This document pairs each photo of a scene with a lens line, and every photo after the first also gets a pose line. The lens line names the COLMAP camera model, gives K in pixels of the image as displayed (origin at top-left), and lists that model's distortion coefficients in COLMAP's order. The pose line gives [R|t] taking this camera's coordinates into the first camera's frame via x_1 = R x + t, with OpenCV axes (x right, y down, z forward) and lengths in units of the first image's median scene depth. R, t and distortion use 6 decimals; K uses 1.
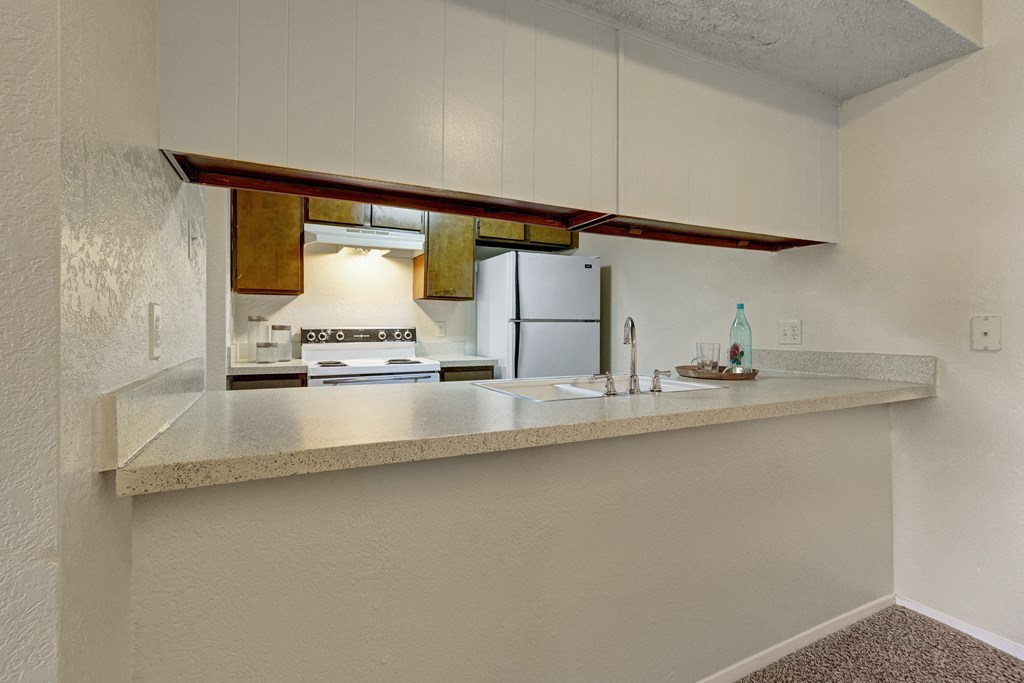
lens RADIAL K [[480.5, 0, 511.6], [0, 480.5, 337.5], [0, 0, 1]] dist [0.001337, 0.000316]
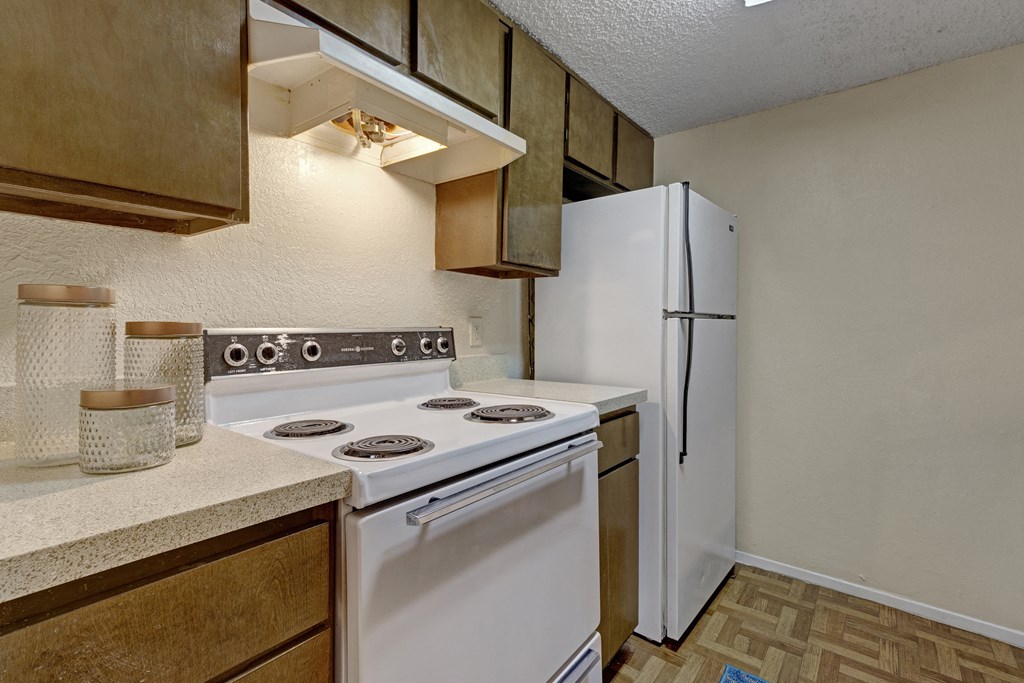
lens RADIAL K [[480.5, 0, 509.6], [0, 480.5, 324.8], [0, 0, 1]] dist [0.001337, 0.000316]
pose [[0.913029, 0.002479, 0.407887, -0.376985], [0.007038, 0.999737, -0.021831, -0.014673], [-0.407833, 0.022803, 0.912772, 0.600616]]
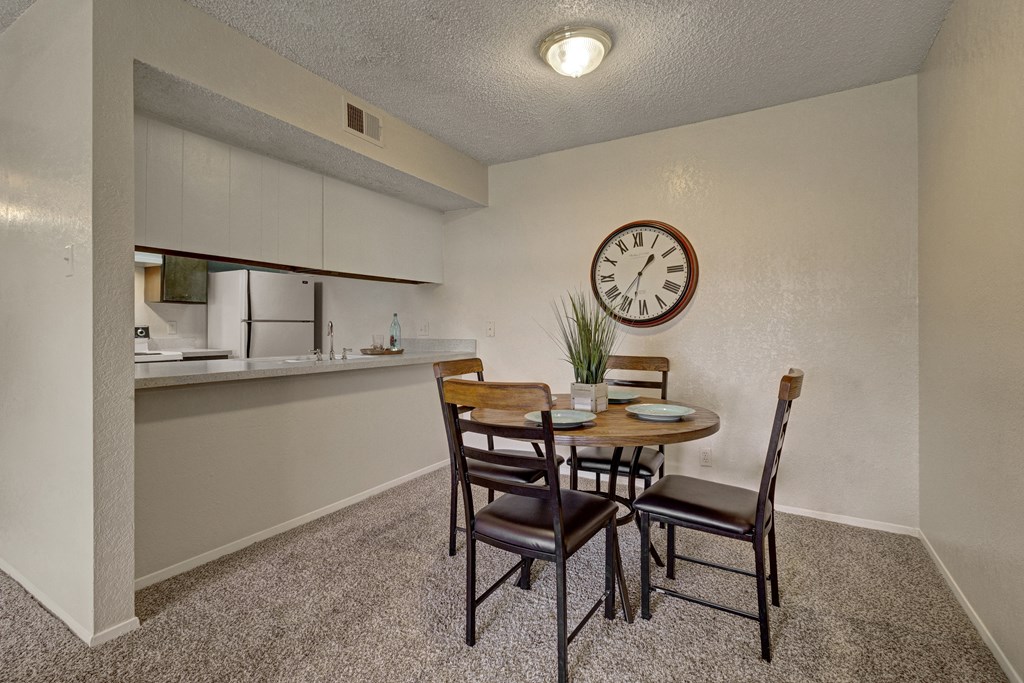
lens RADIAL K [[480.5, 0, 516.0], [0, 480.5, 326.0], [0, 0, 1]] dist [0.001337, 0.000316]
pose [[0.837664, -0.000390, 0.546186, -0.097361], [0.009850, 0.999848, -0.014394, 0.005757], [-0.546098, 0.017437, 0.837540, -0.544245]]
